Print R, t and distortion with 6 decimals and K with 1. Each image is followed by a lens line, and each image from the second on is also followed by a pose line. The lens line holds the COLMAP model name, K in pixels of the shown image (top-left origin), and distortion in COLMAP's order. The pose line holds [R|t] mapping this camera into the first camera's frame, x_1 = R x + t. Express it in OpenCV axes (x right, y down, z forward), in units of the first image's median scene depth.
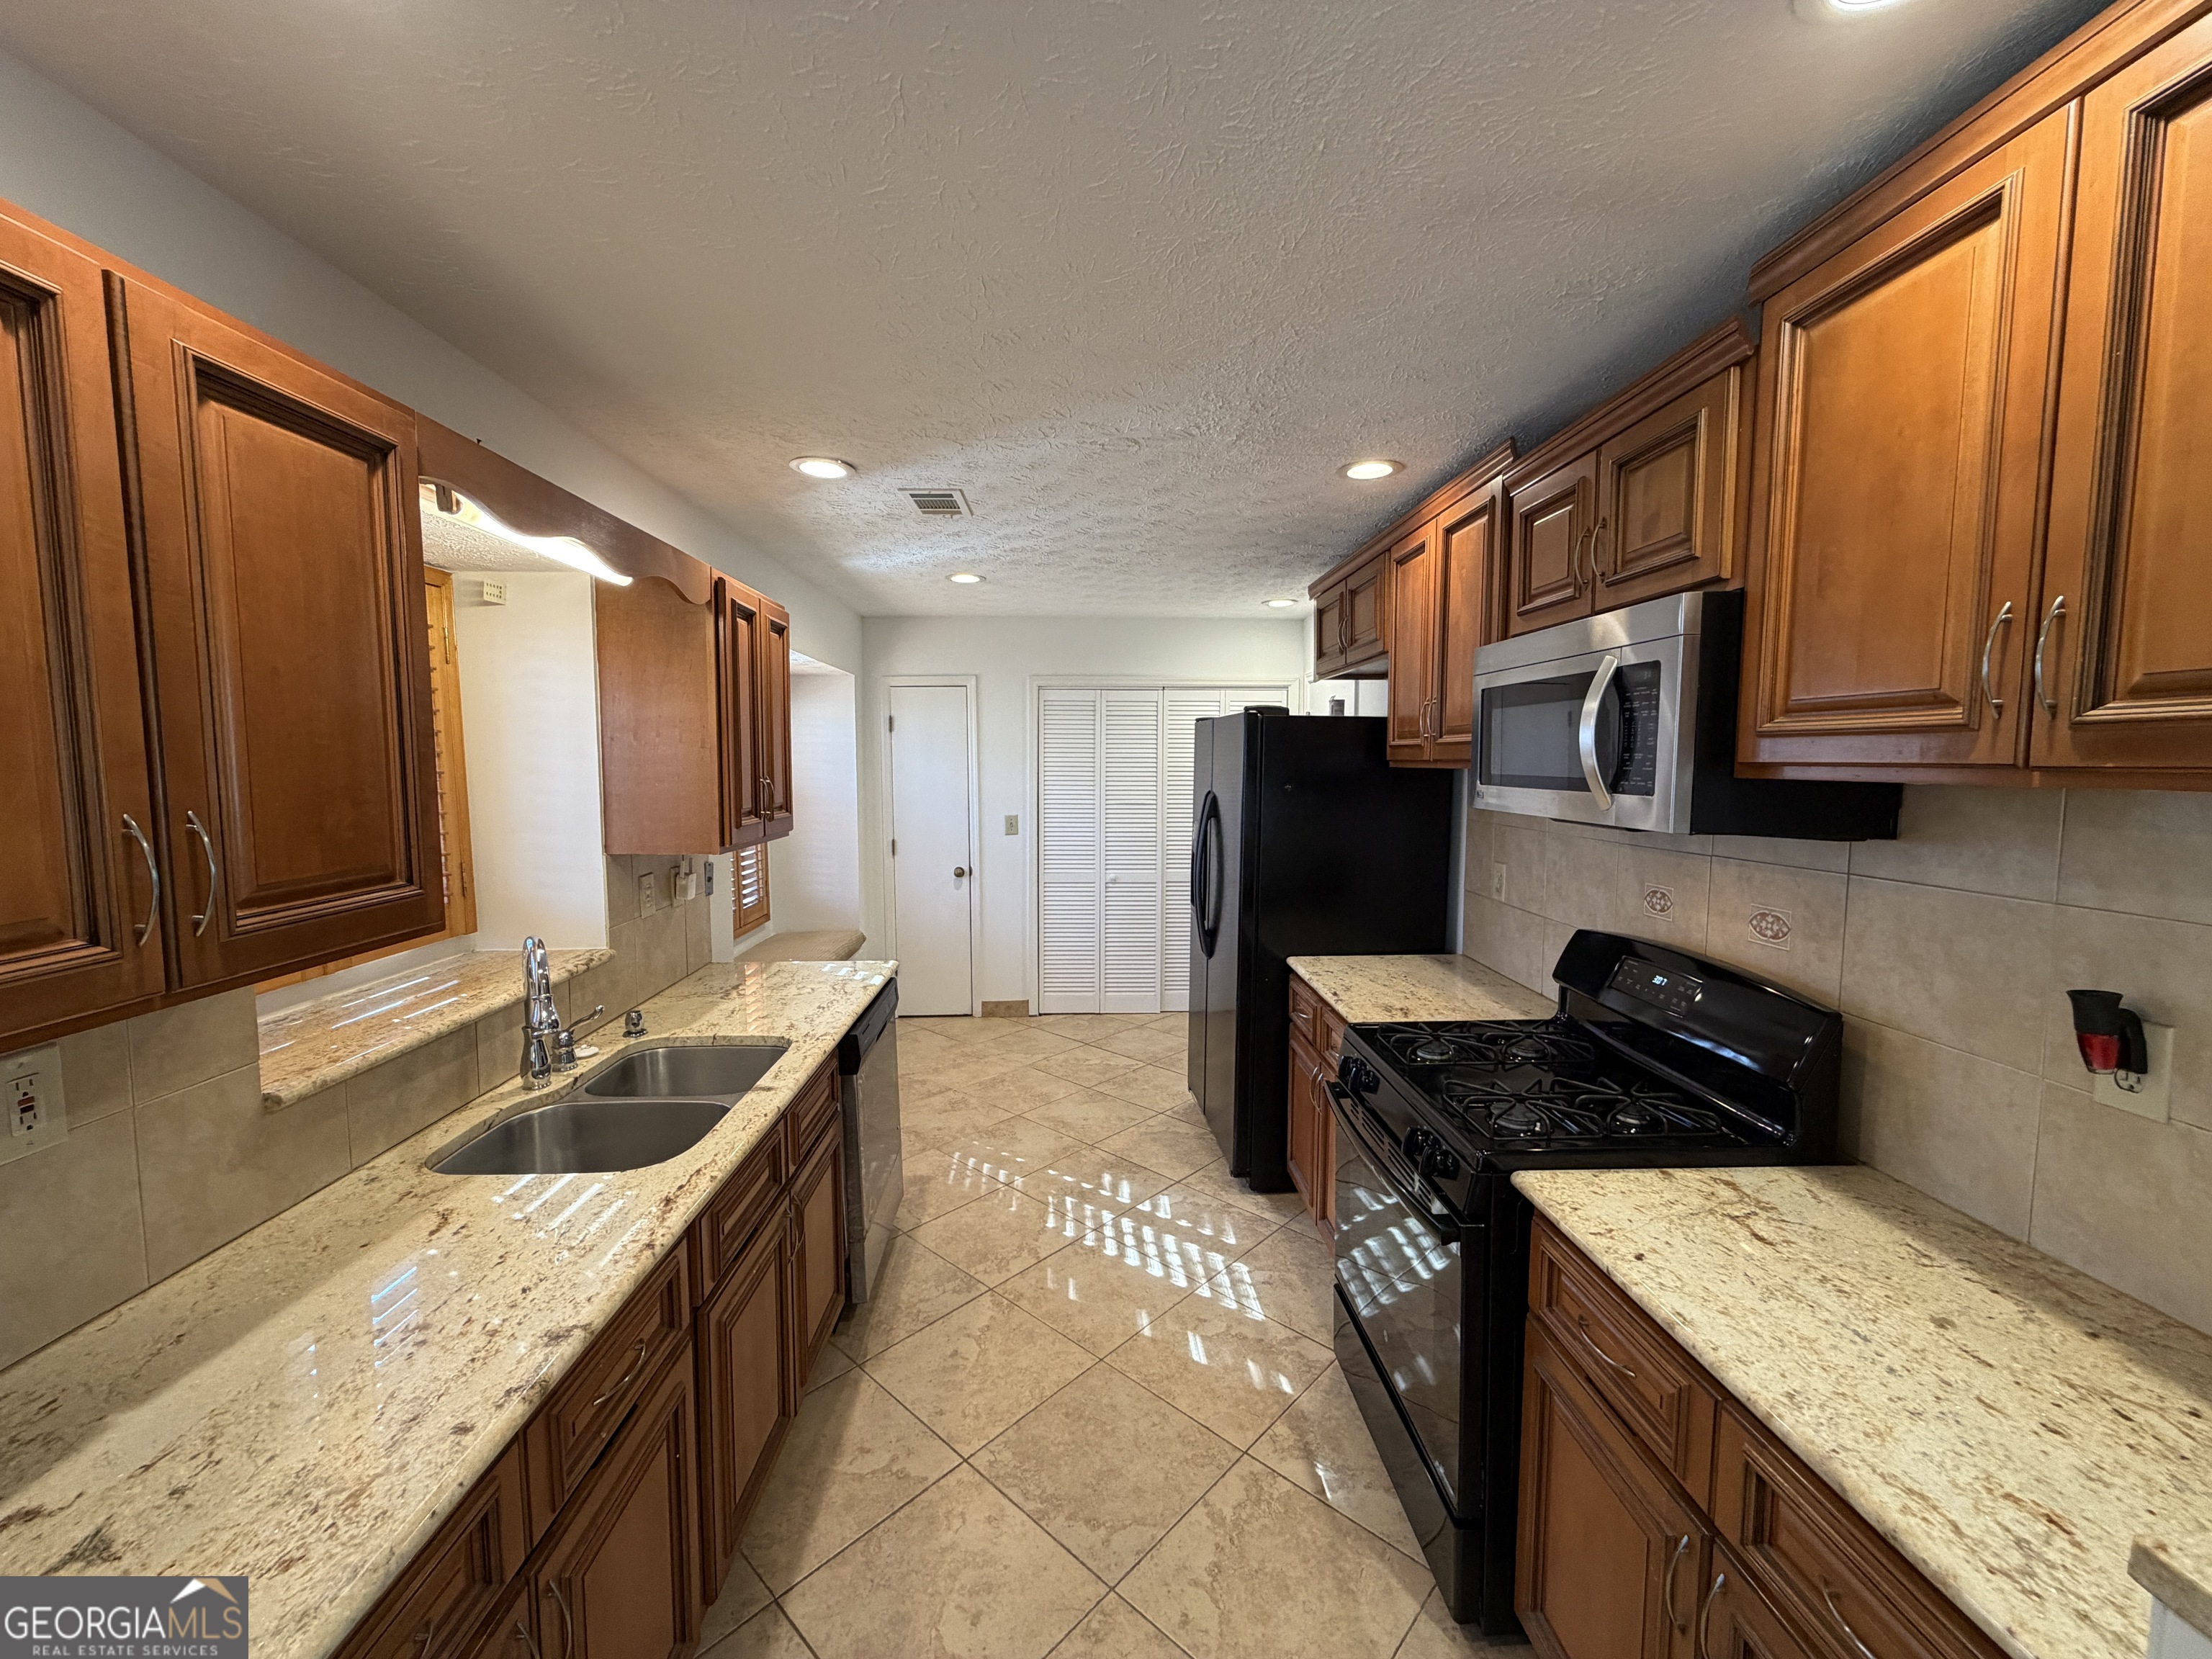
lens RADIAL K [[878.9, 0, 1102.3], [0, 878.9, 830.4], [0, 0, 1]] dist [0.000112, 0.000250]
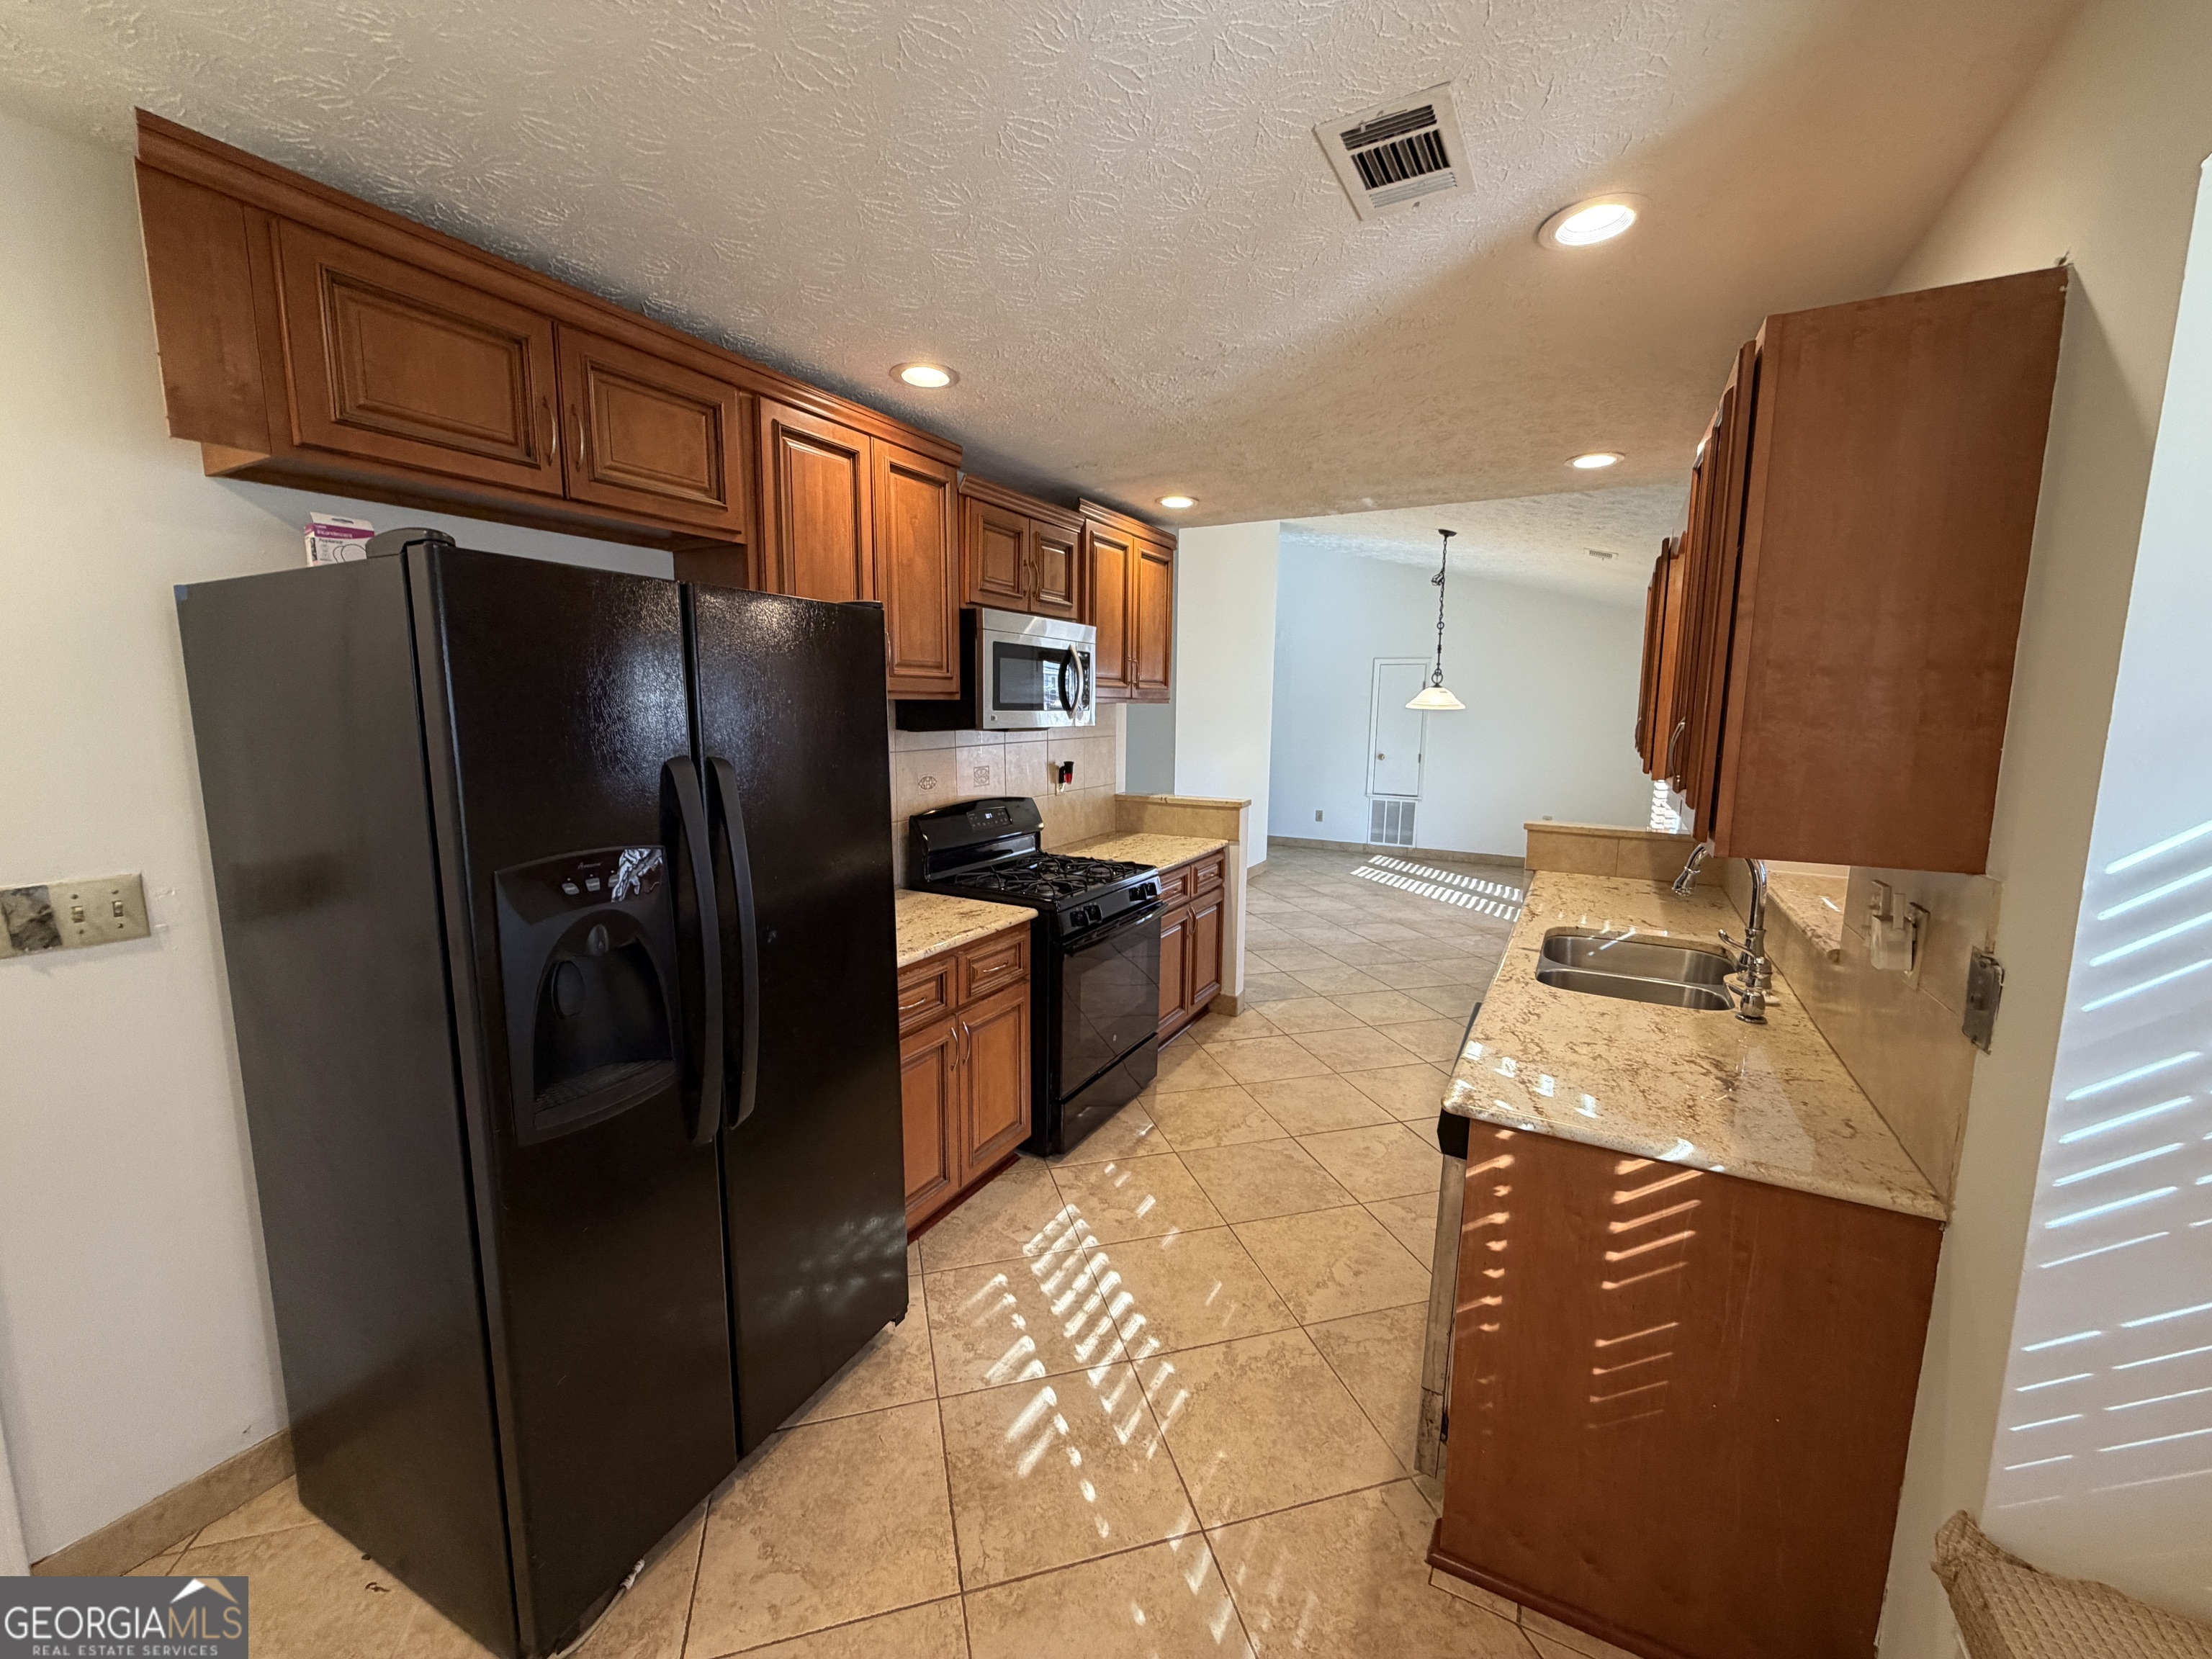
lens RADIAL K [[878.9, 0, 1103.5], [0, 878.9, 823.5], [0, 0, 1]] dist [0.000112, 0.000250]
pose [[-0.857289, -0.076788, 0.509077, -0.331930], [0.032705, 0.978695, 0.202700, -0.116574], [-0.513796, 0.190422, -0.836512, 1.599481]]
